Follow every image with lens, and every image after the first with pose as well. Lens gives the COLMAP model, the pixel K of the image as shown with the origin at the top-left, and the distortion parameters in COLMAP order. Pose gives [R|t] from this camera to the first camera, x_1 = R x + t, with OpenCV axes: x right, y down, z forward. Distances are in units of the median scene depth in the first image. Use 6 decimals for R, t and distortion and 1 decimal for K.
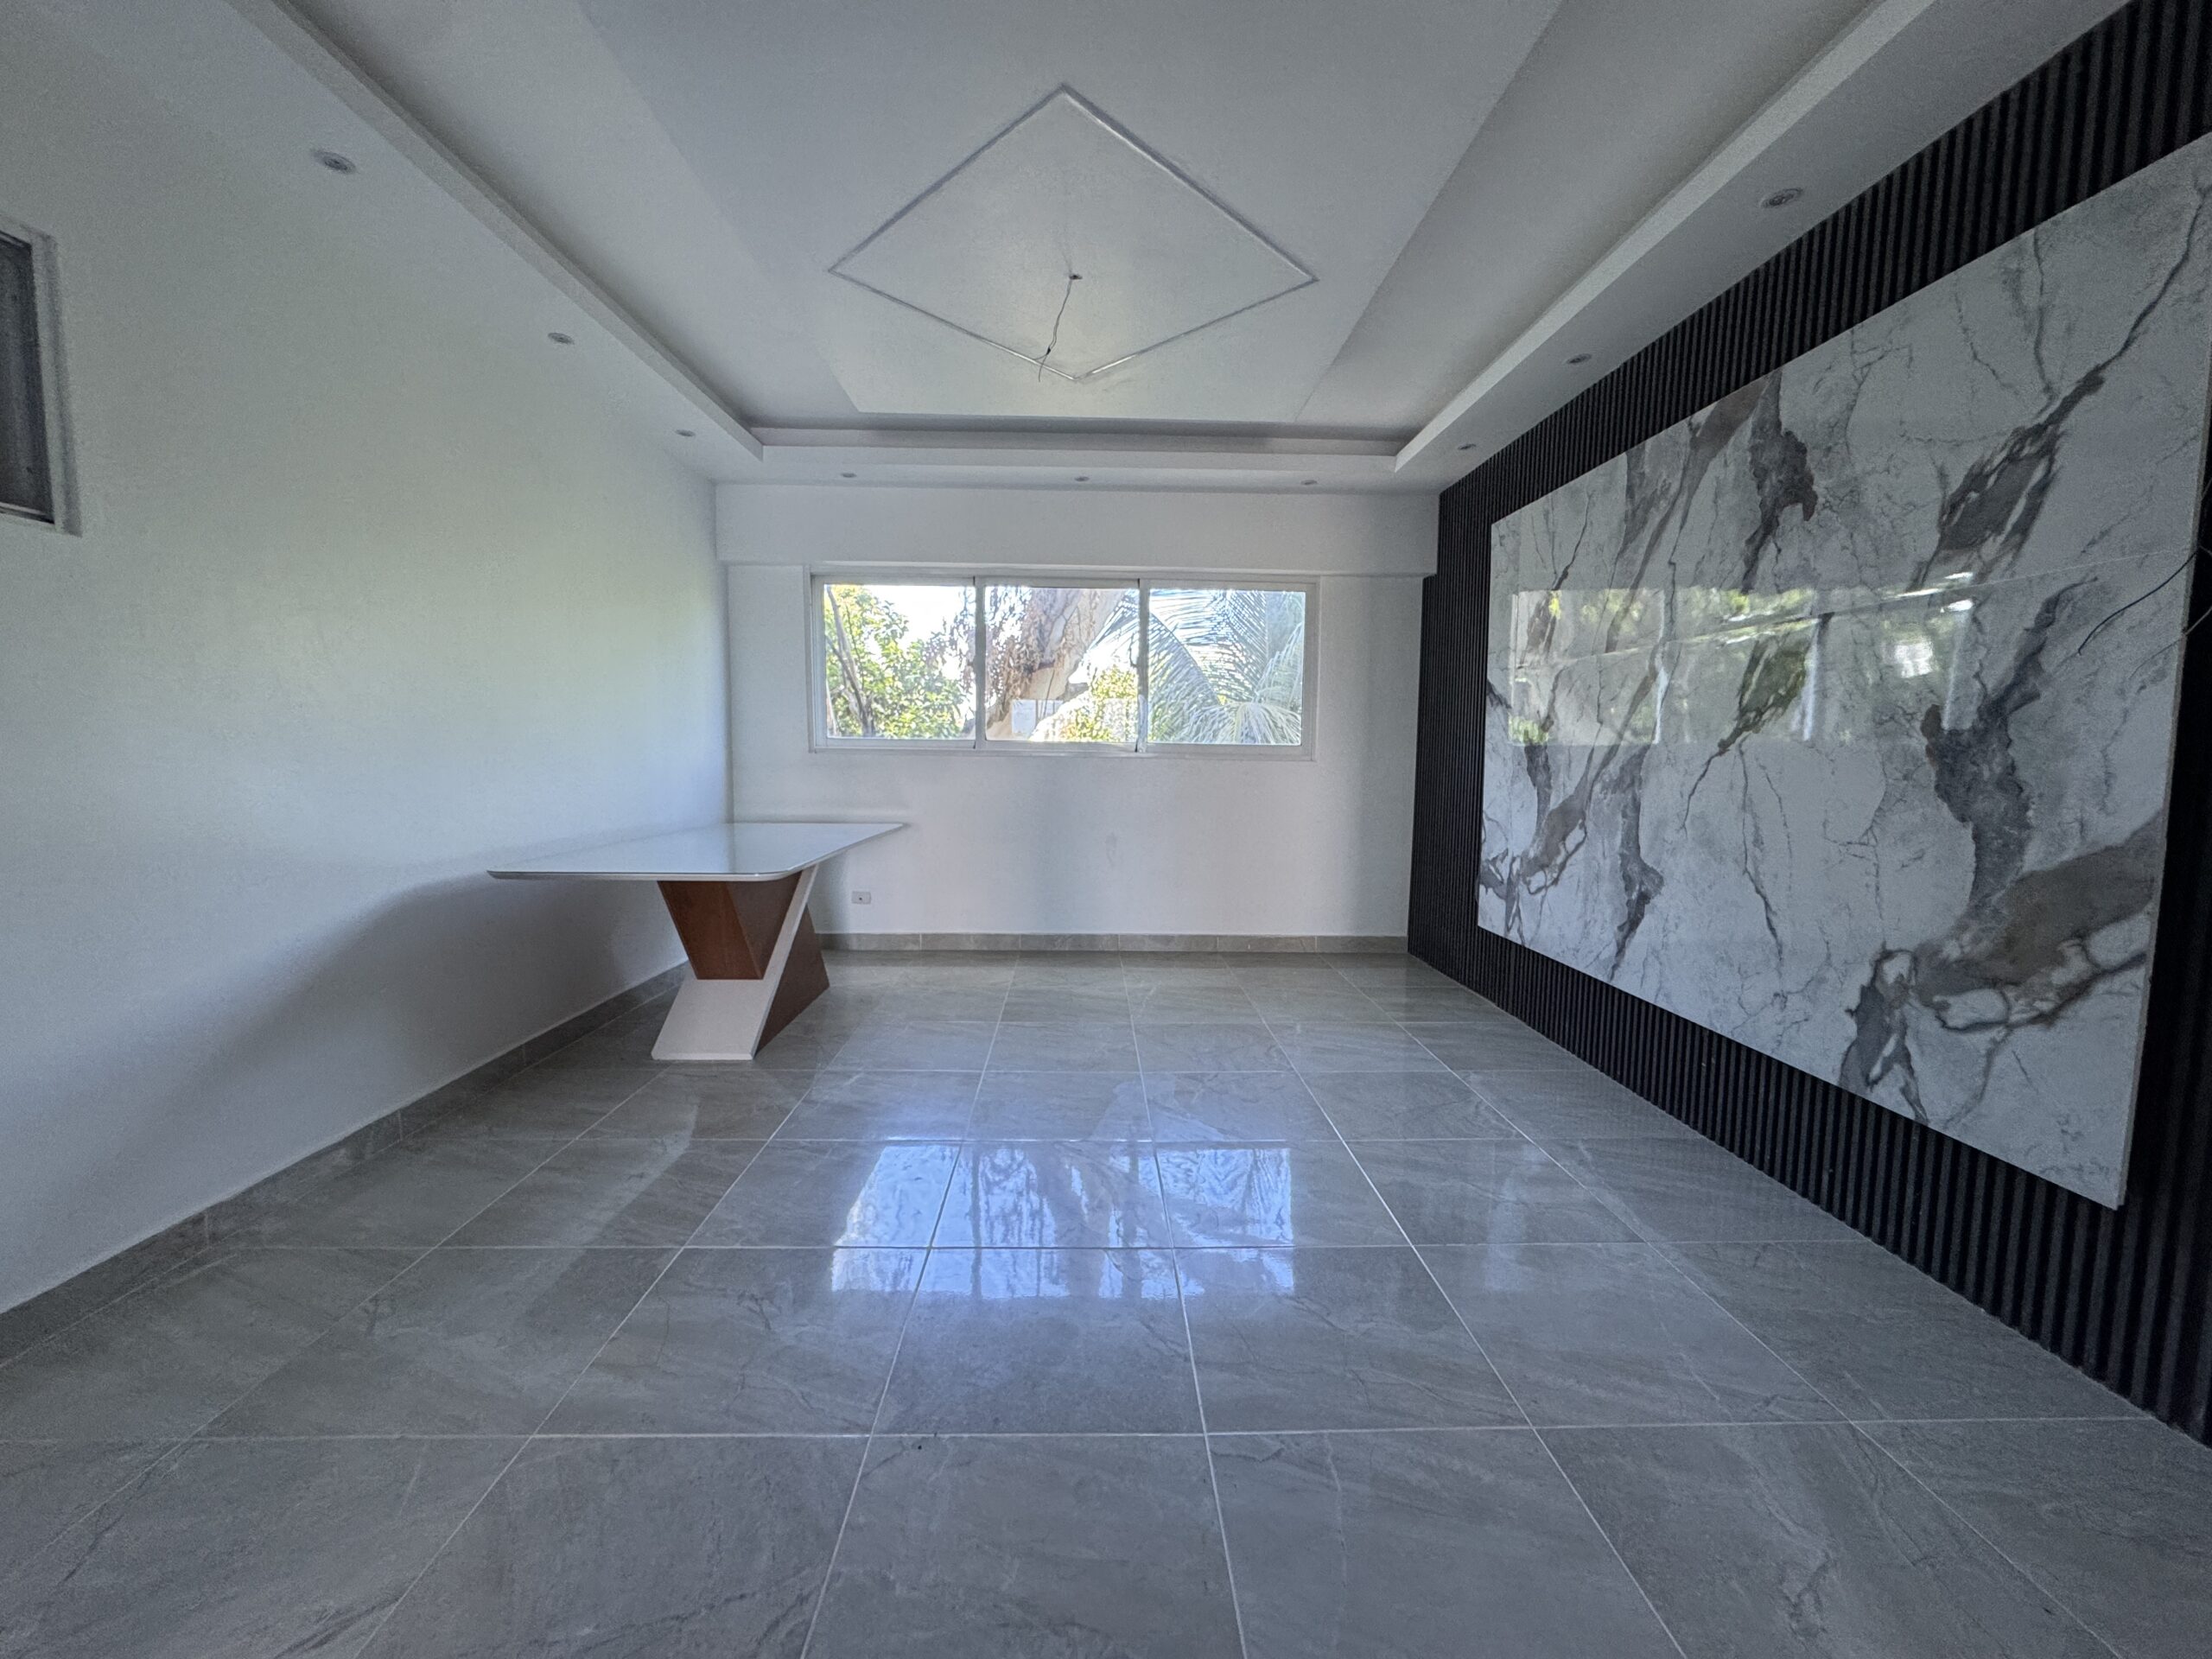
lens RADIAL K [[888.5, 0, 1094.5], [0, 888.5, 829.5], [0, 0, 1]] dist [-0.006478, 0.002741]
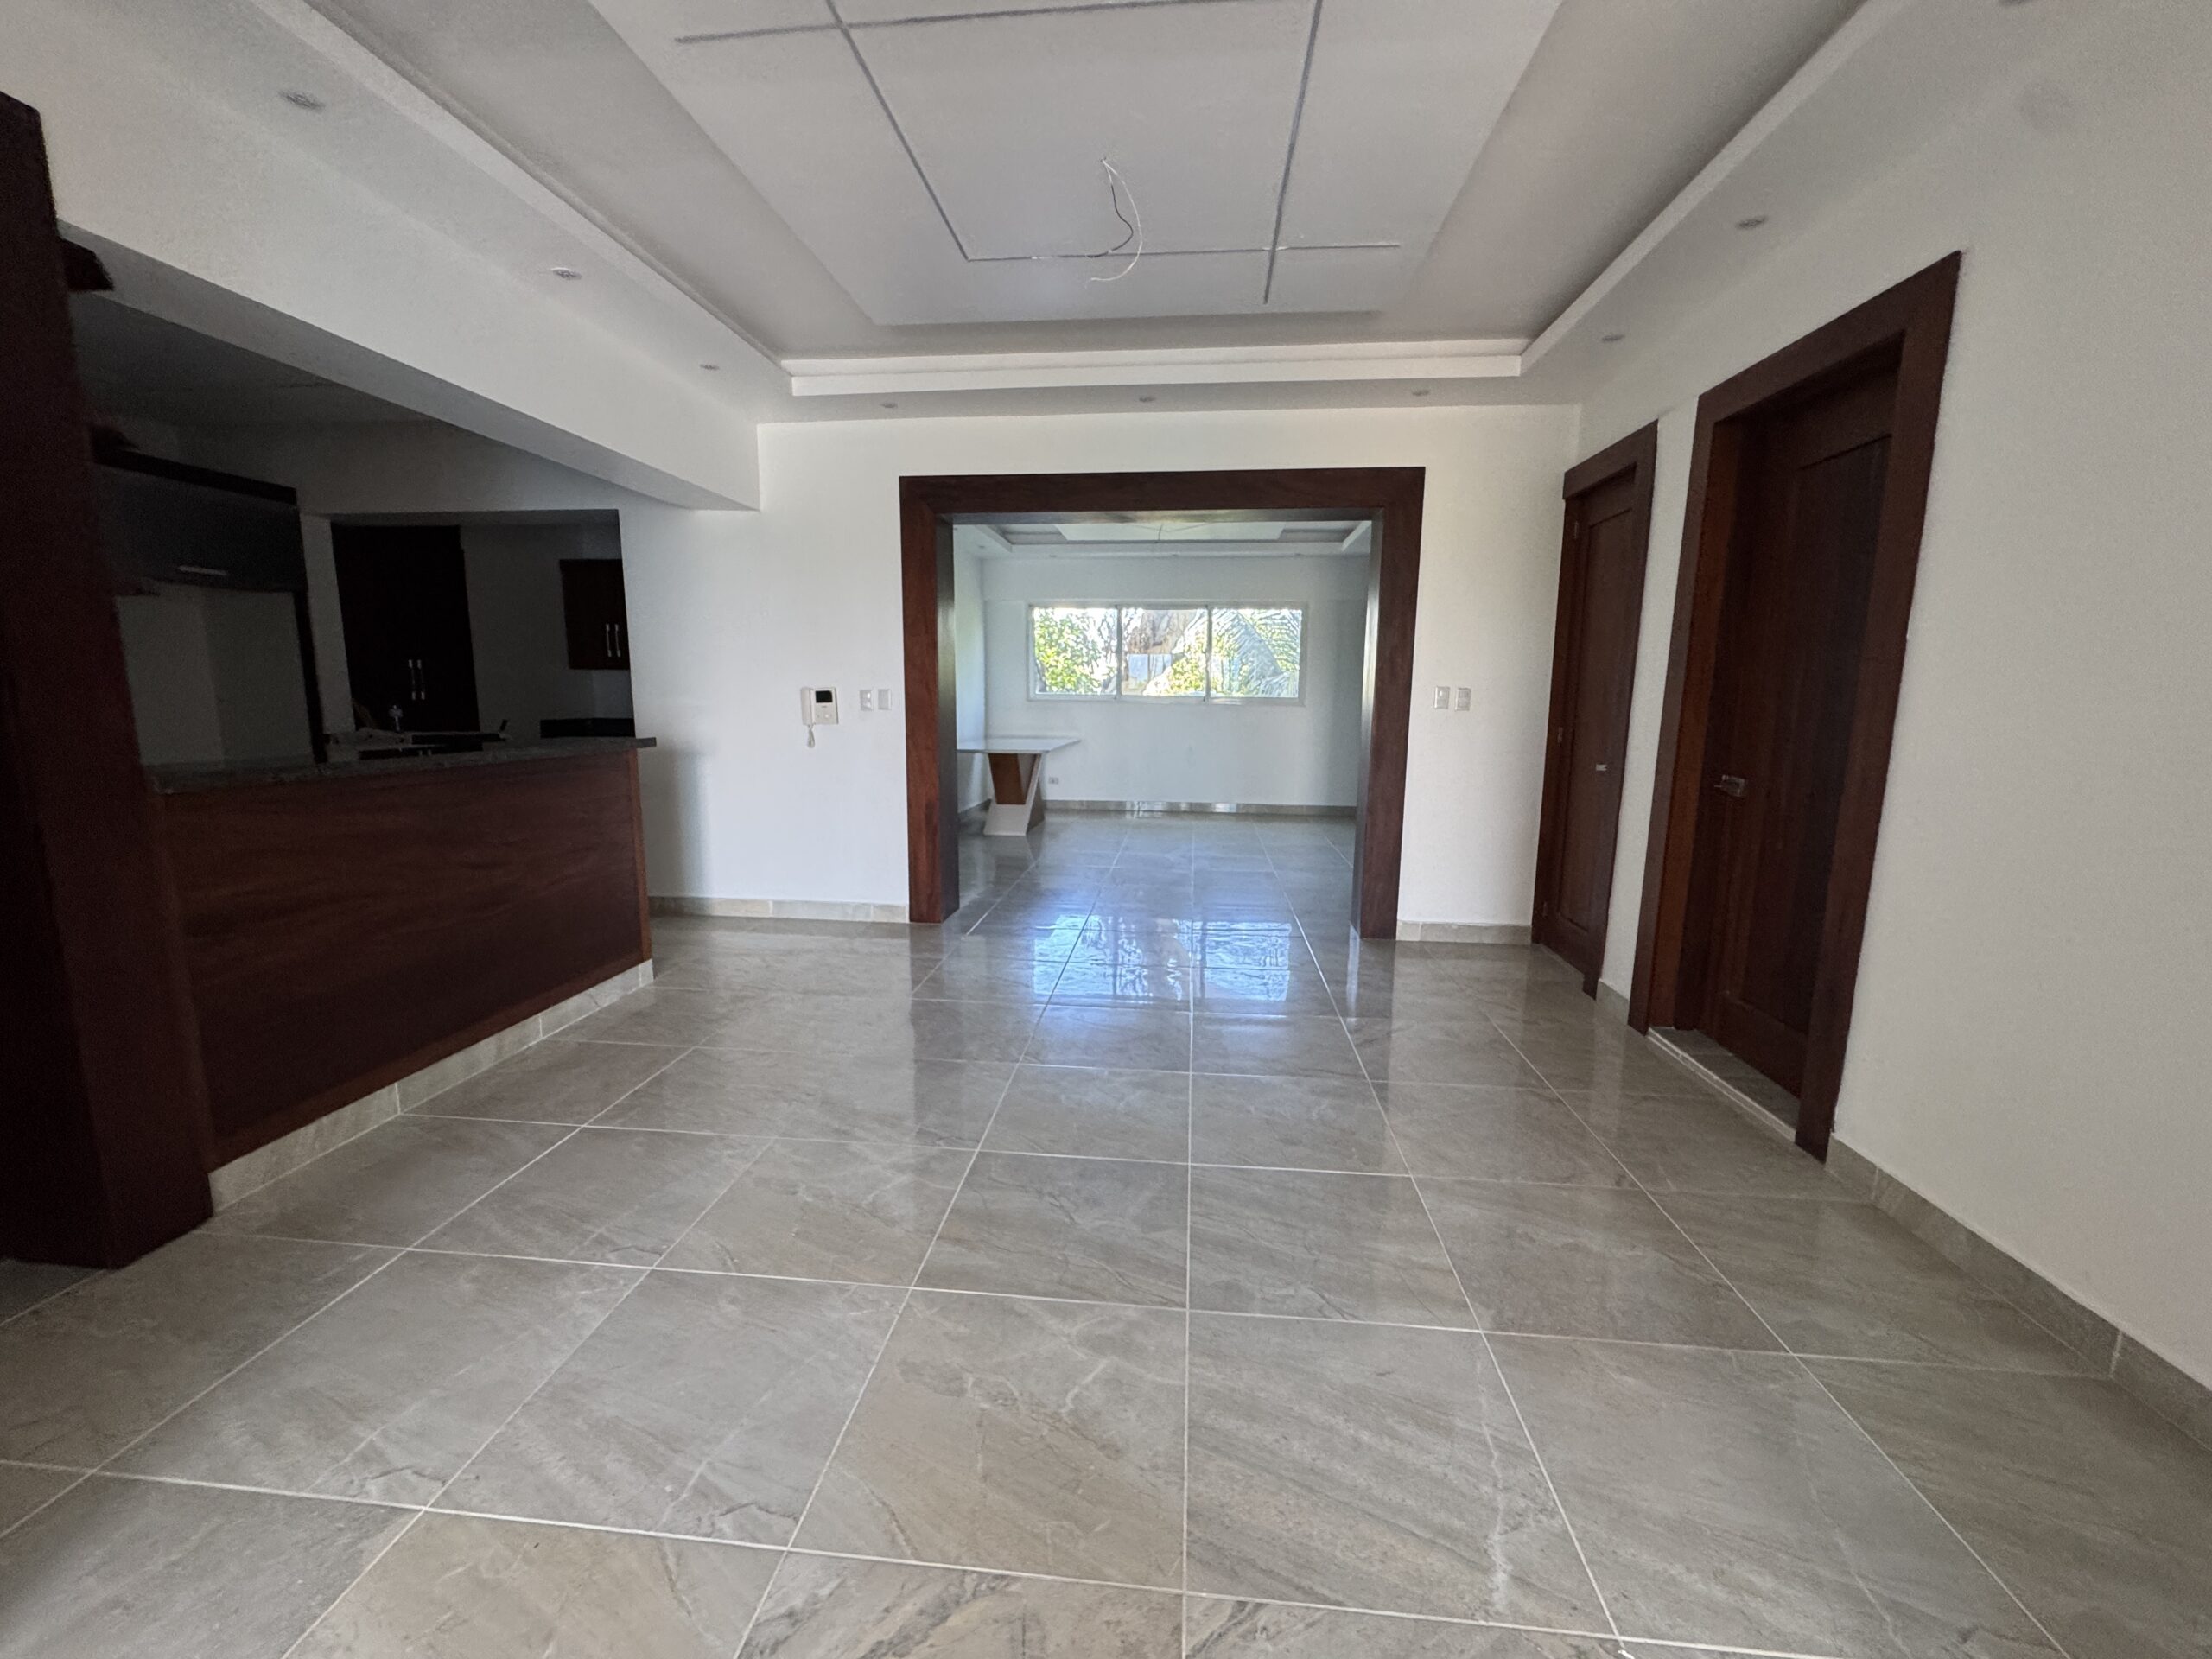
lens RADIAL K [[888.5, 0, 1105.2], [0, 888.5, 816.0], [0, 0, 1]] dist [-0.006478, 0.002741]
pose [[0.992673, 0.013485, -0.120078, 0.064671], [-0.007654, 0.998775, 0.048893, 0.059613], [0.120590, -0.047615, 0.991560, -0.816018]]
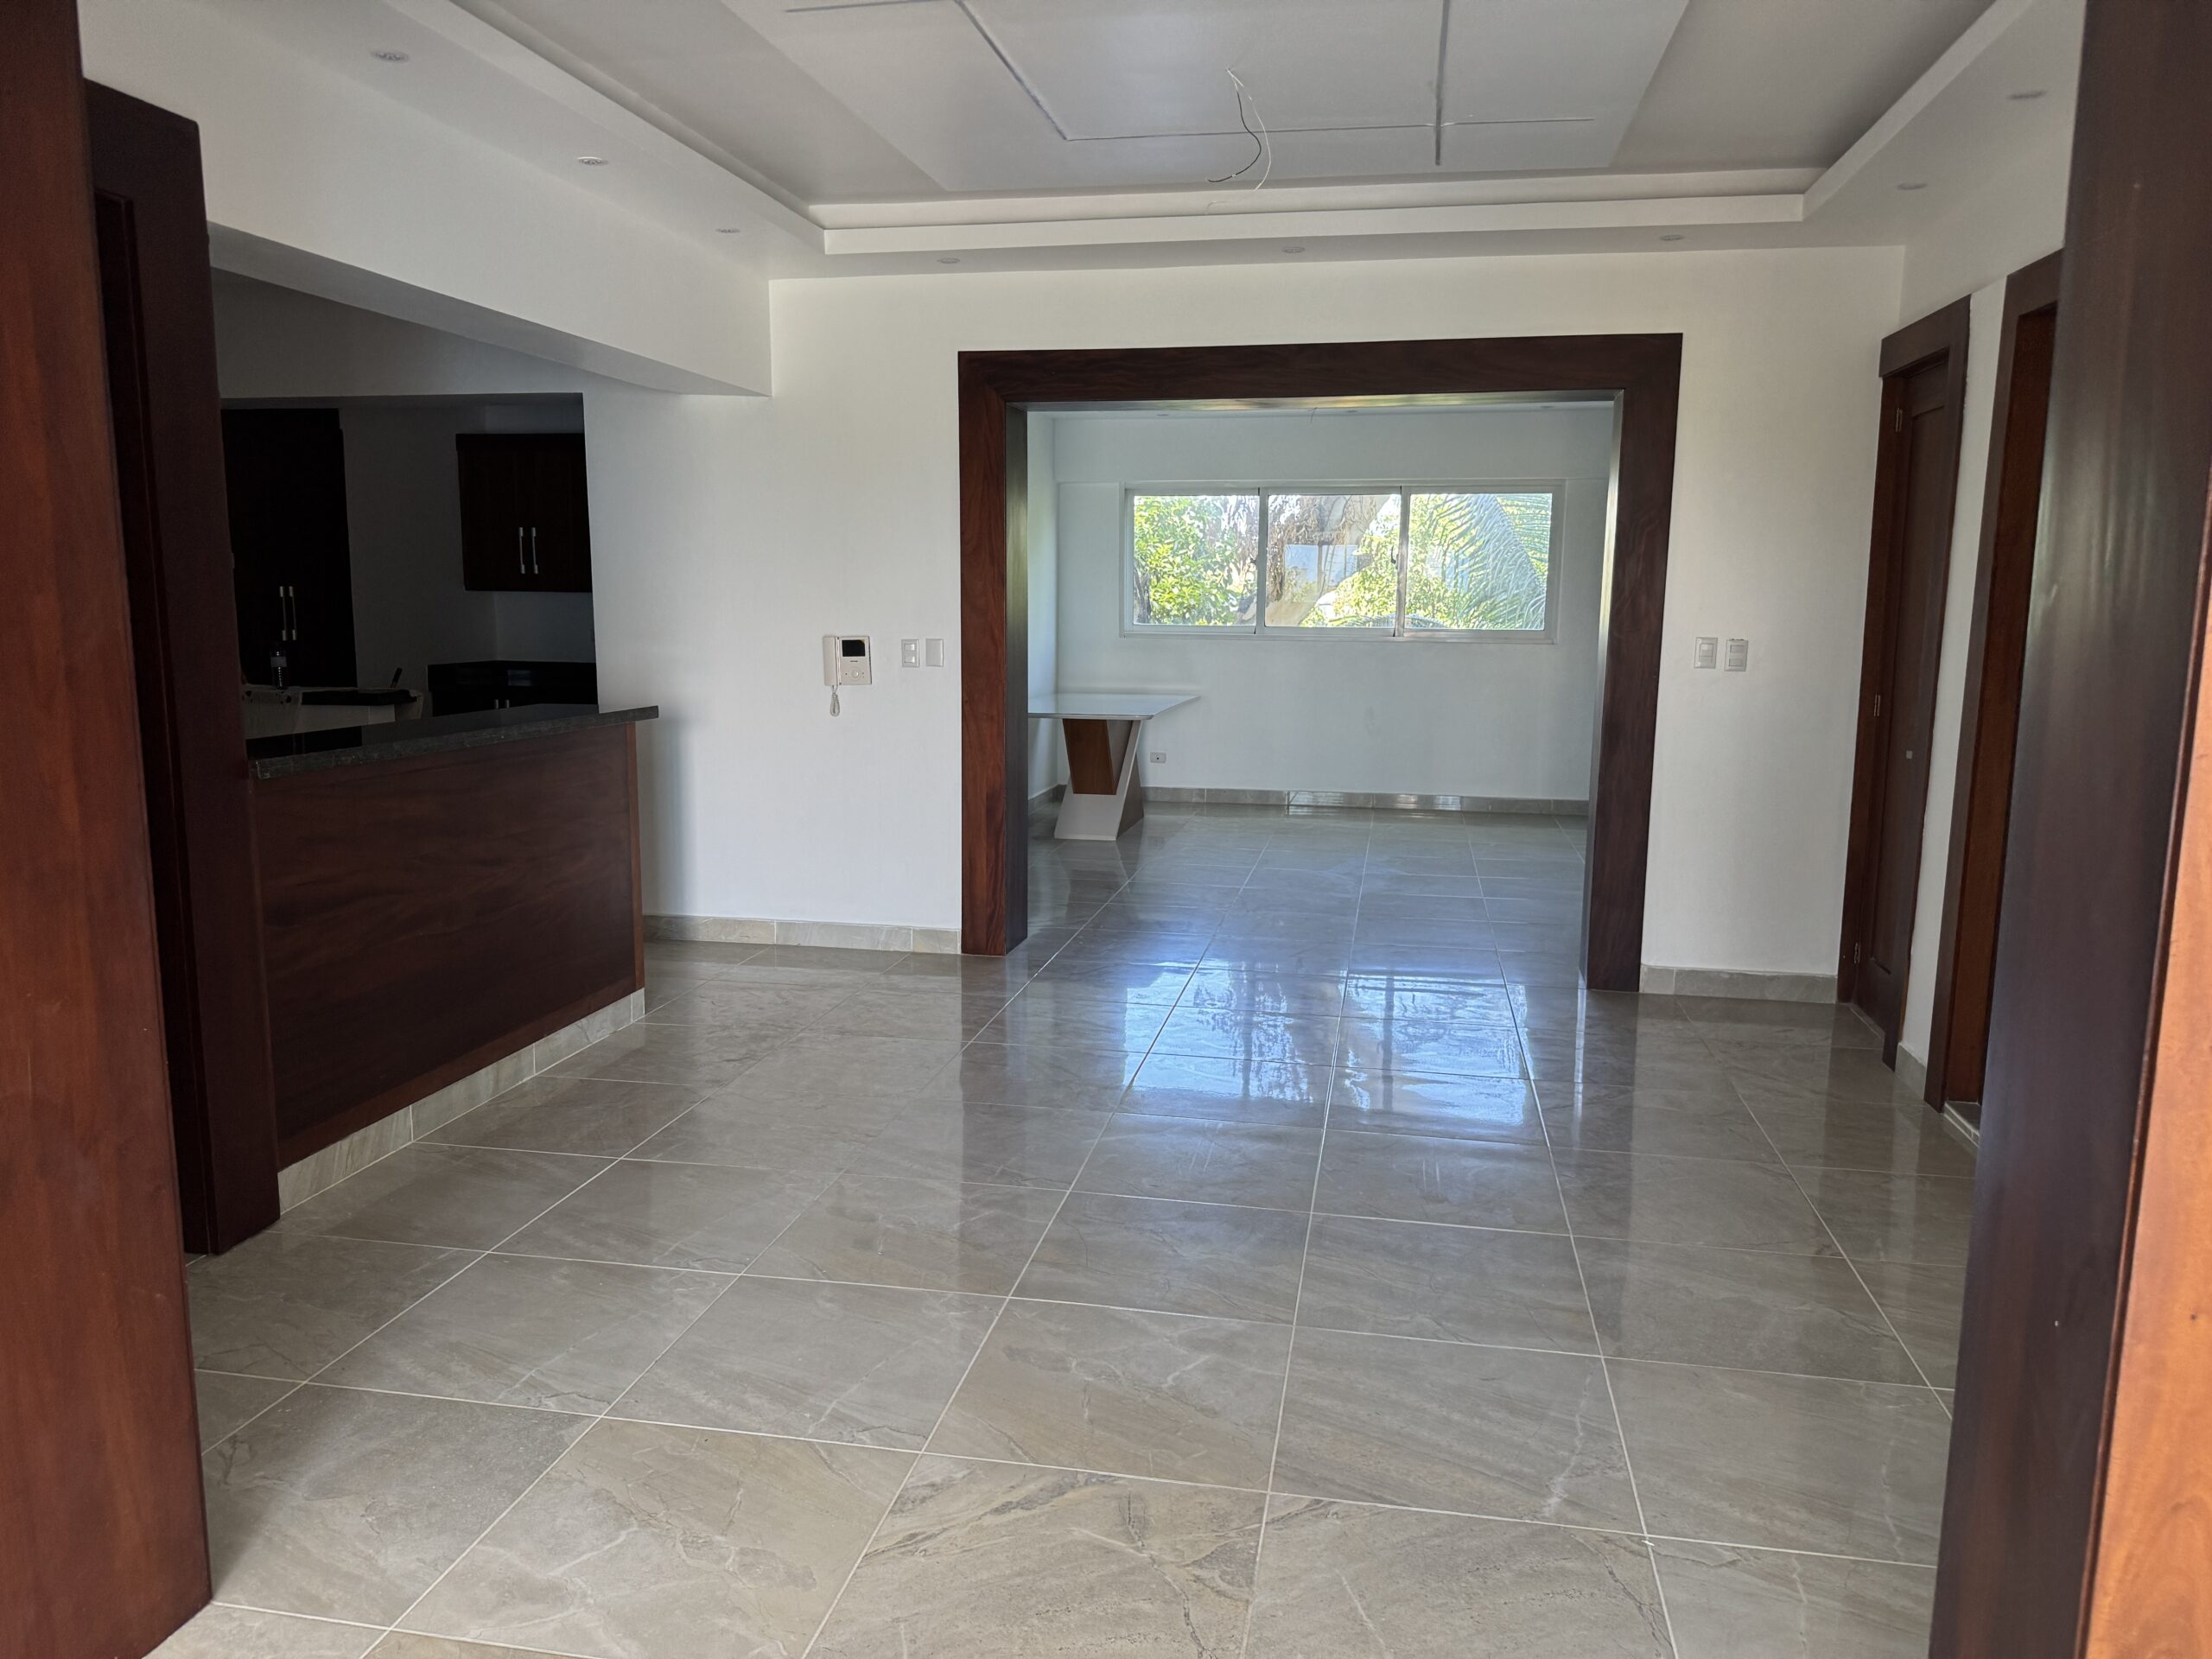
lens RADIAL K [[1547.8, 0, 1112.5], [0, 1547.8, 824.2], [0, 0, 1]] dist [0.083811, -0.030758]
pose [[0.978309, 0.028024, -0.205248, 0.108143], [-0.016420, 0.998180, 0.058021, 0.046715], [0.206501, -0.053393, 0.976989, -1.067872]]
